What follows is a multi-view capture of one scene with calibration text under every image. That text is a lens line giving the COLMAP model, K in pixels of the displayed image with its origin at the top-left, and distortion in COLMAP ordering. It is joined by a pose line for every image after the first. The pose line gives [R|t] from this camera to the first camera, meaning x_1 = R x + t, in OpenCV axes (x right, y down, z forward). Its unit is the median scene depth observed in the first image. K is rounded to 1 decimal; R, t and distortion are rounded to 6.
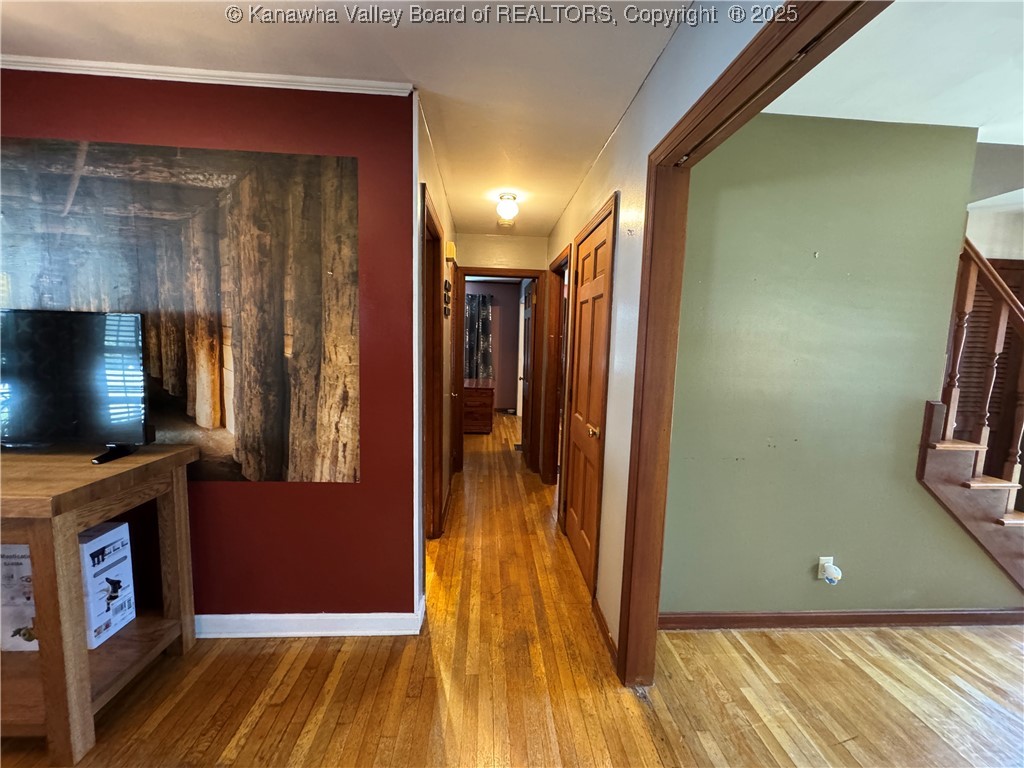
lens RADIAL K [[407.4, 0, 512.0], [0, 407.4, 384.0], [0, 0, 1]] dist [0.000209, -0.000534]
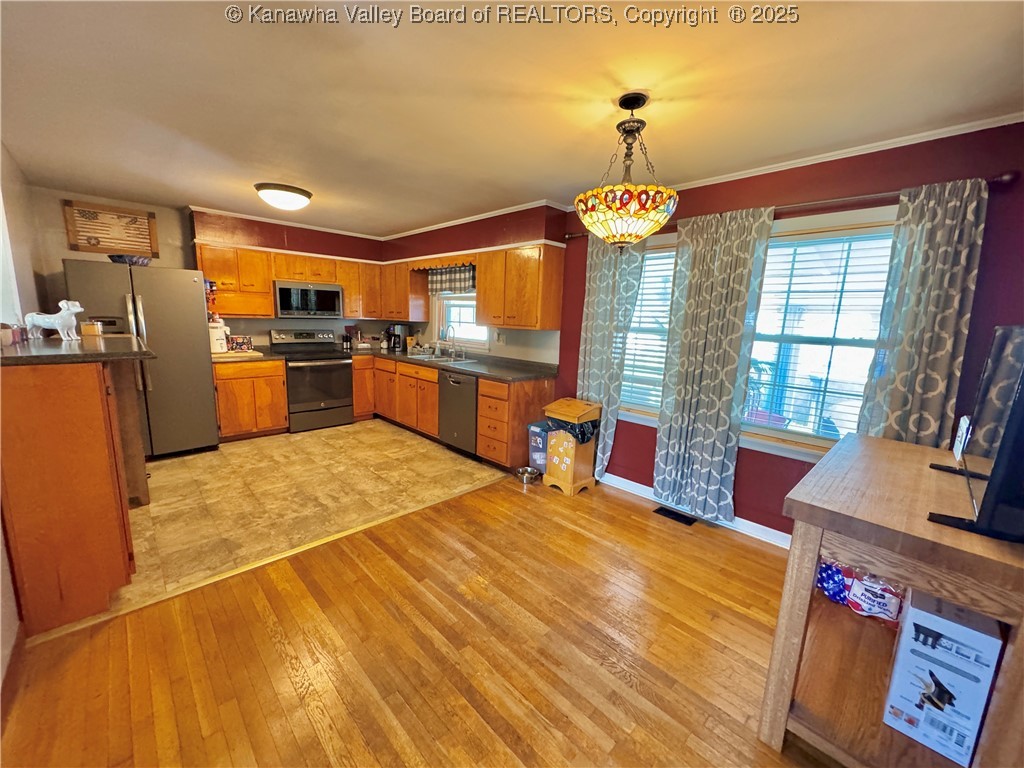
lens RADIAL K [[407.4, 0, 512.0], [0, 407.4, 384.0], [0, 0, 1]] dist [0.000209, -0.000534]
pose [[-0.758528, 0.051753, -0.649583, 0.061996], [-0.126864, 0.966040, 0.225106, -0.102378], [0.639172, 0.253158, -0.726202, 0.798109]]
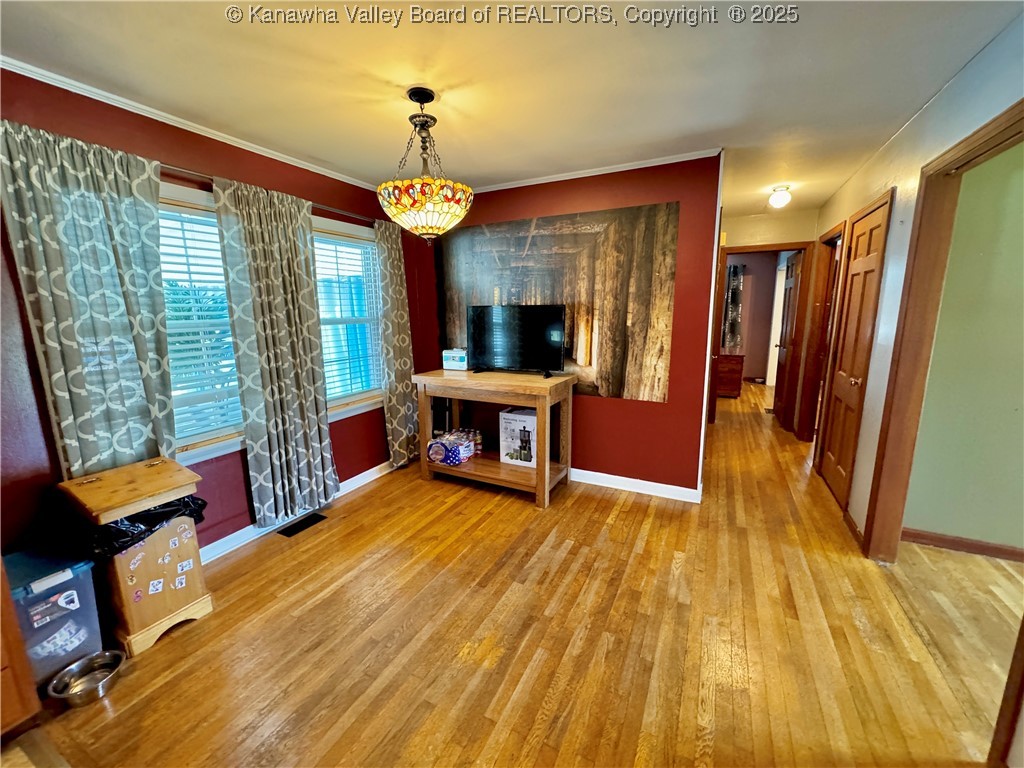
lens RADIAL K [[407.4, 0, 512.0], [0, 407.4, 384.0], [0, 0, 1]] dist [0.000209, -0.000534]
pose [[0.862342, 0.052292, -0.503619, -0.095696], [-0.018703, 0.997264, 0.071523, 0.065250], [0.505981, -0.052258, 0.860960, -0.737948]]
